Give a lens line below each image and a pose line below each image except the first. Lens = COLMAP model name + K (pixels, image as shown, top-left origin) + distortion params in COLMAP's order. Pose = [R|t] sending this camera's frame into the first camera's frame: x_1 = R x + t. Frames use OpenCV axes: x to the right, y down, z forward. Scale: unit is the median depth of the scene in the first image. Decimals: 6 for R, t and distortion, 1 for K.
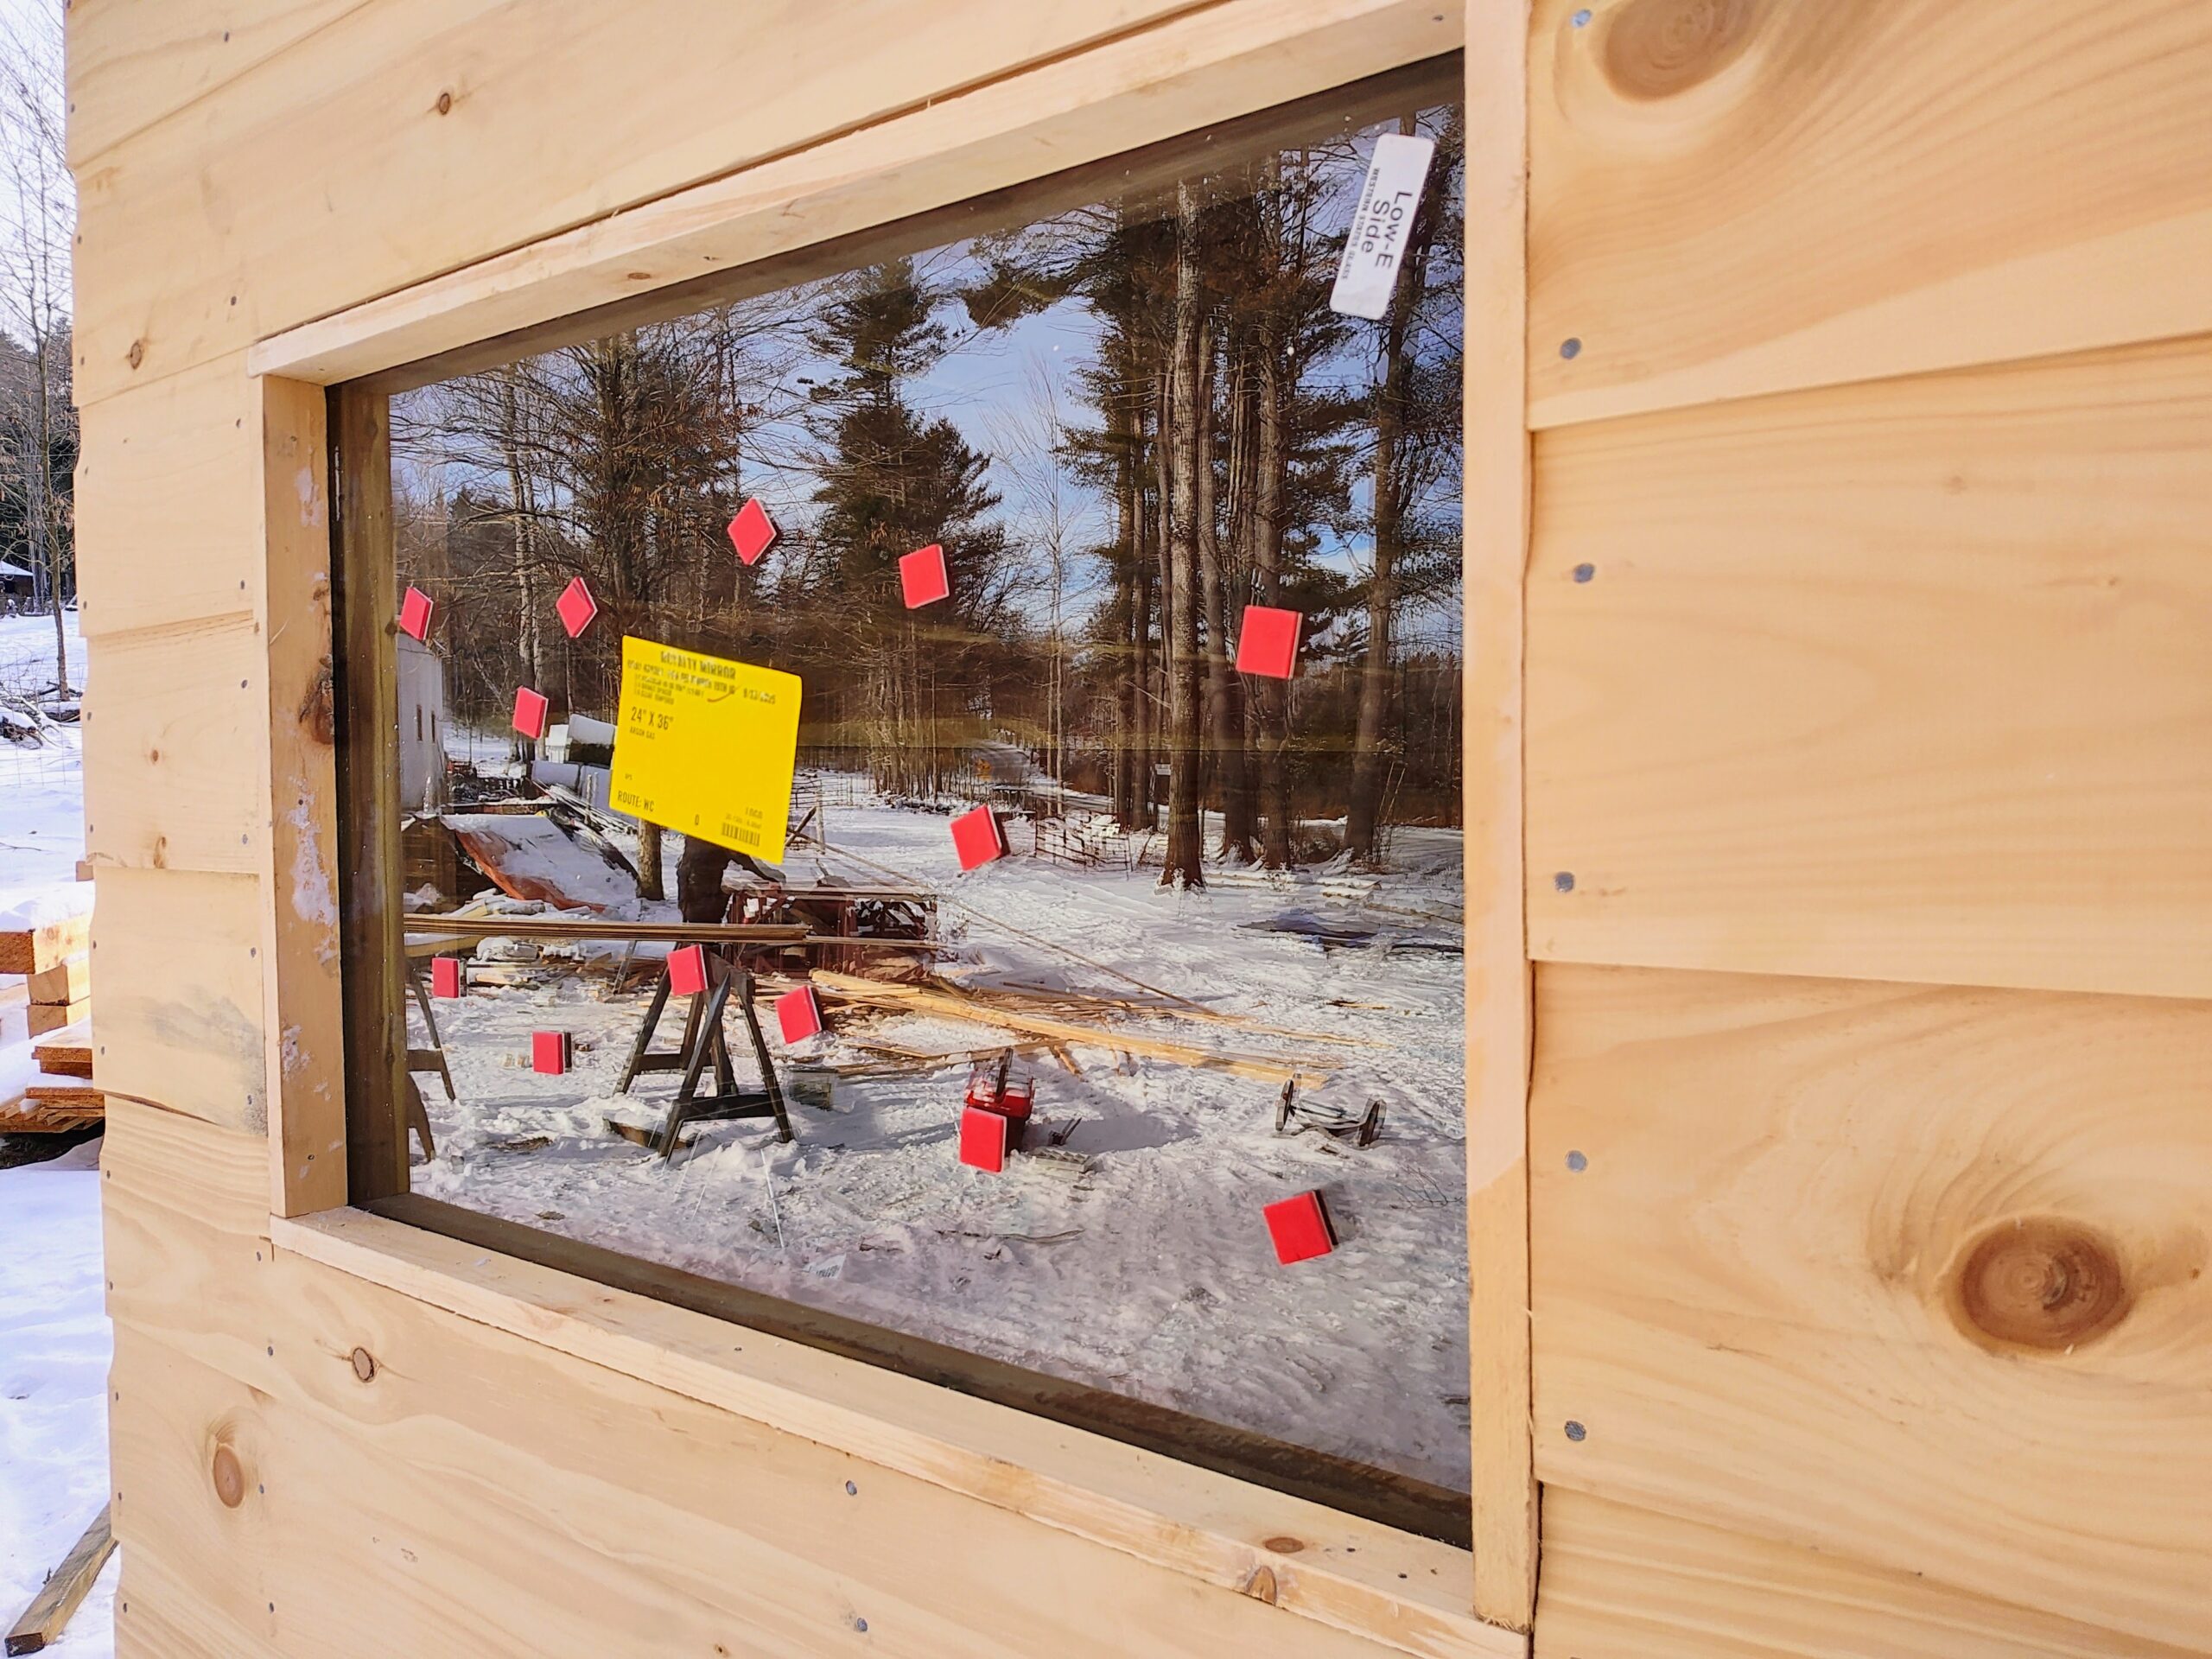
lens RADIAL K [[1698.7, 0, 1109.5], [0, 1698.7, 872.8], [0, 0, 1]] dist [0.066397, -0.152965]
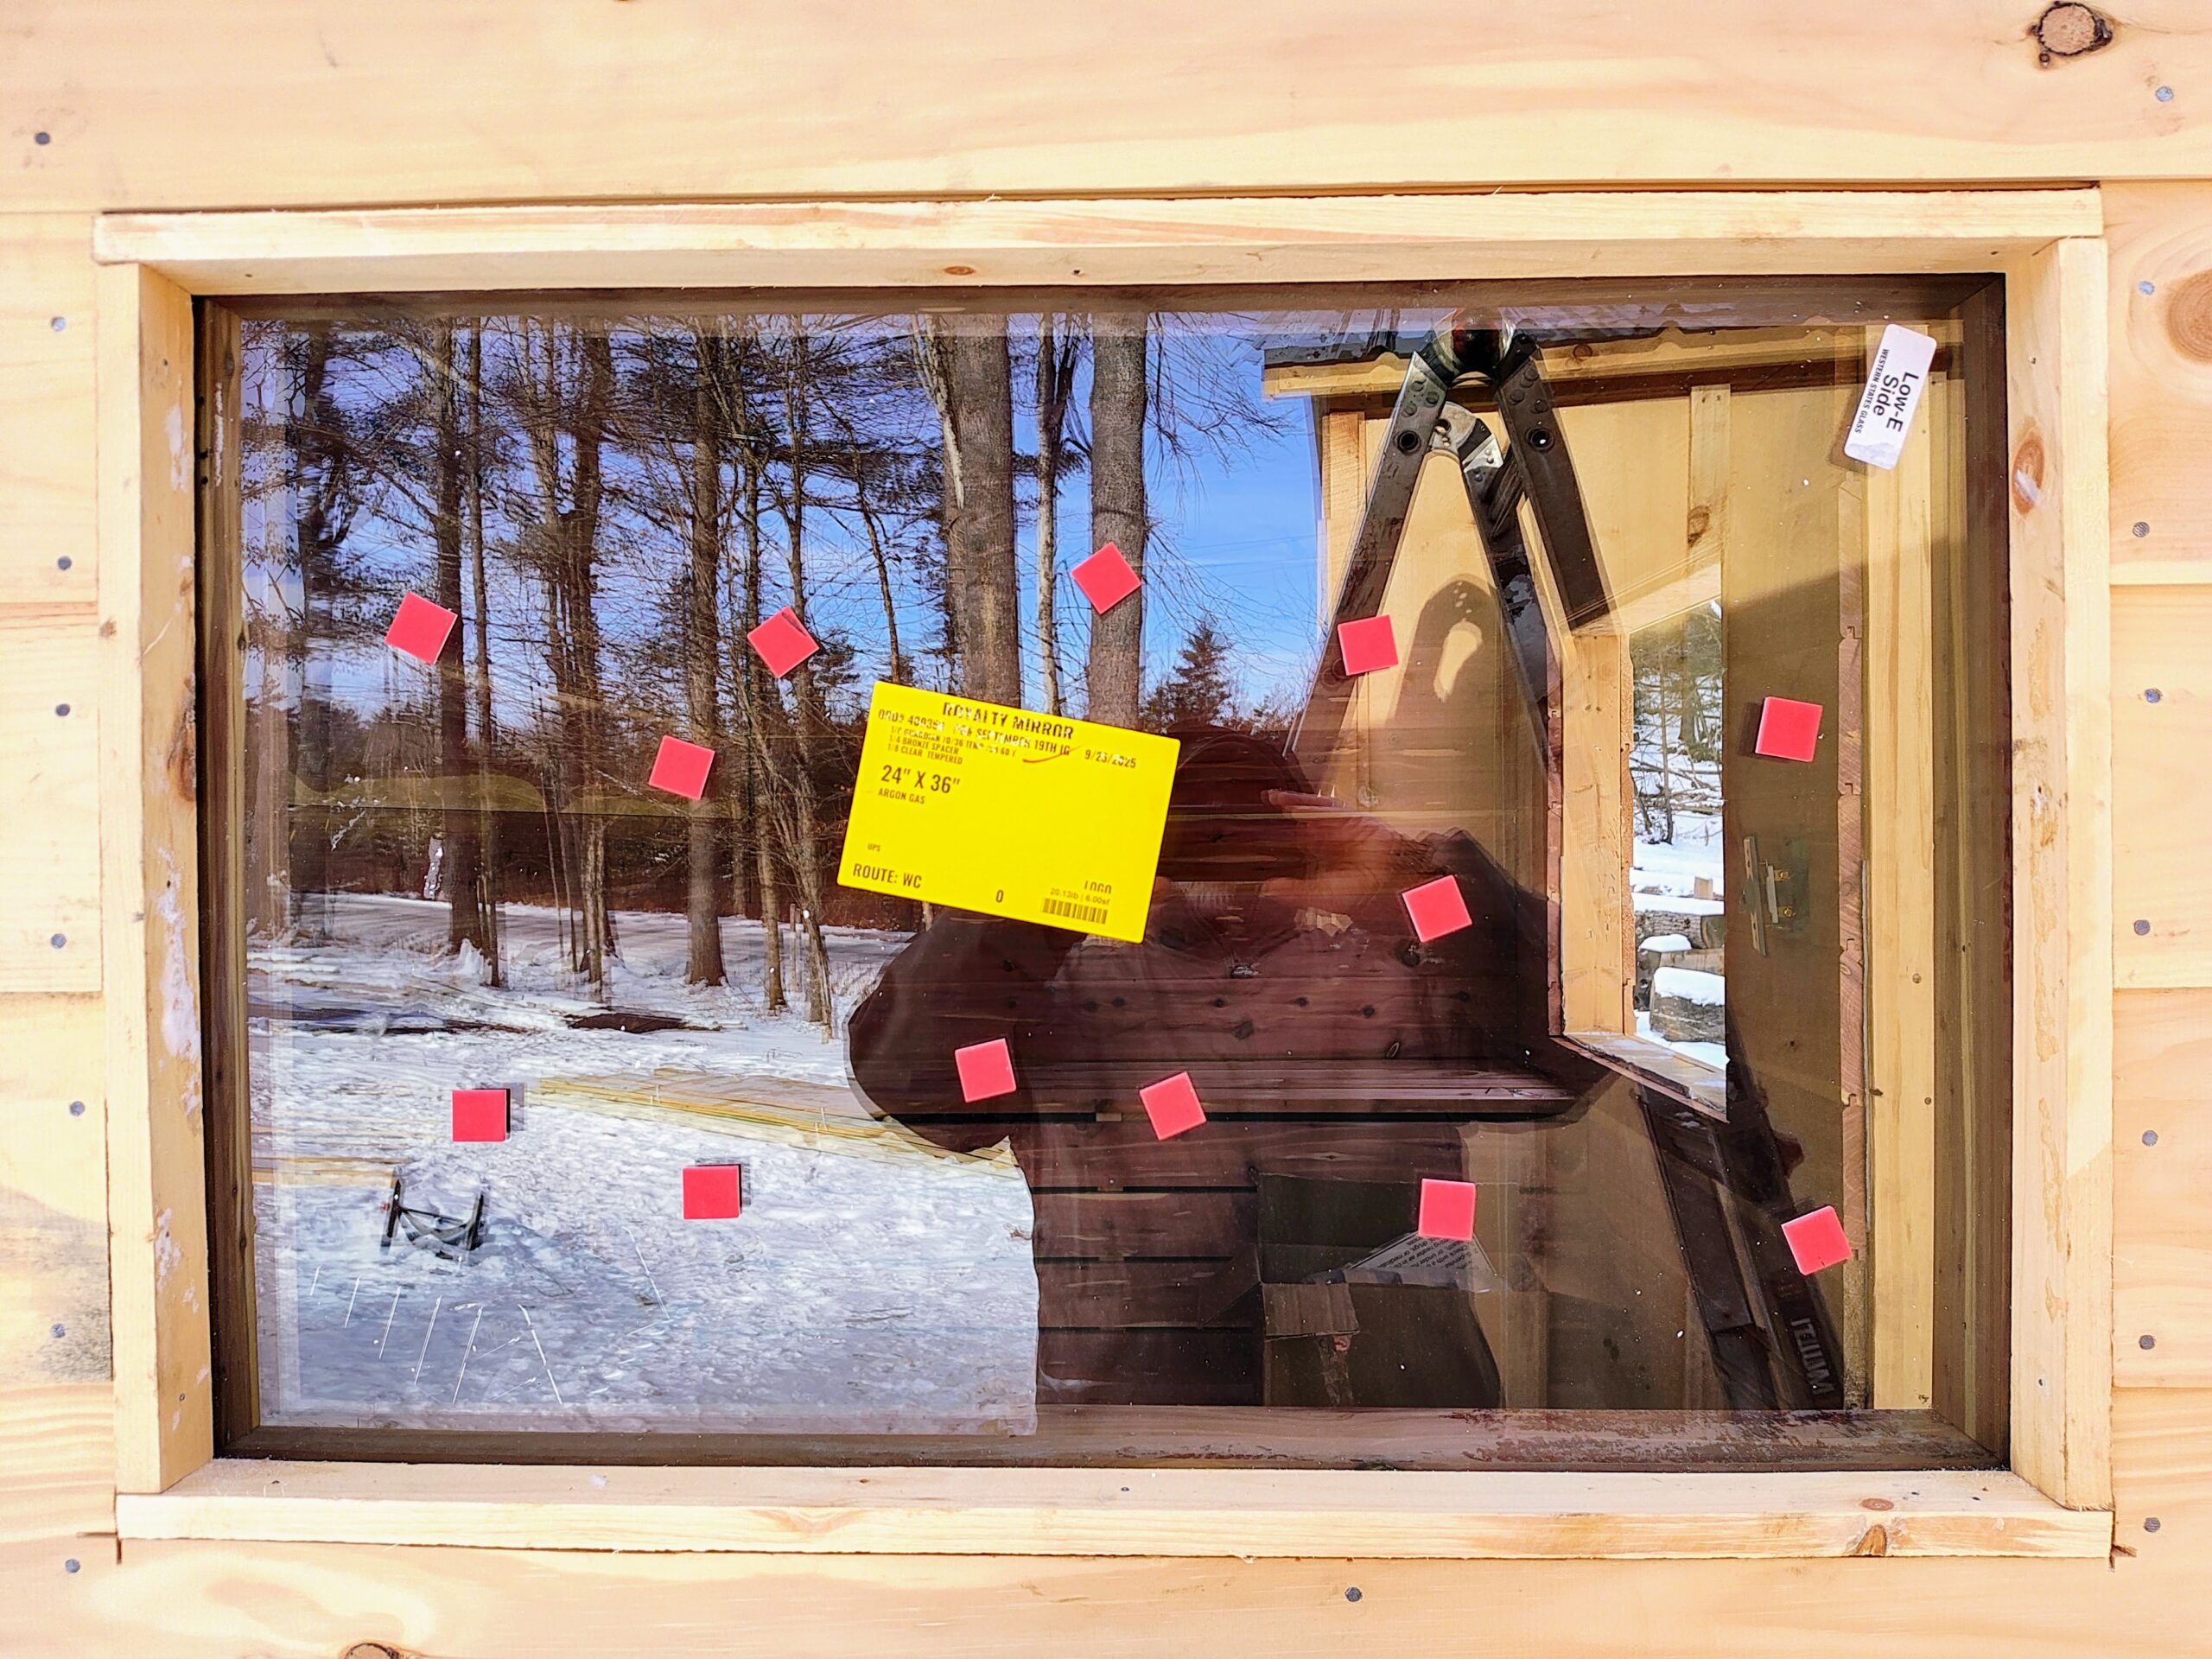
lens RADIAL K [[1698.7, 0, 1109.5], [0, 1698.7, 872.8], [0, 0, 1]] dist [0.066397, -0.152965]
pose [[0.793646, -0.012751, 0.608246, -0.723515], [0.034094, 0.999141, -0.023540, -0.020402], [-0.607423, 0.039419, 0.793400, 0.270519]]
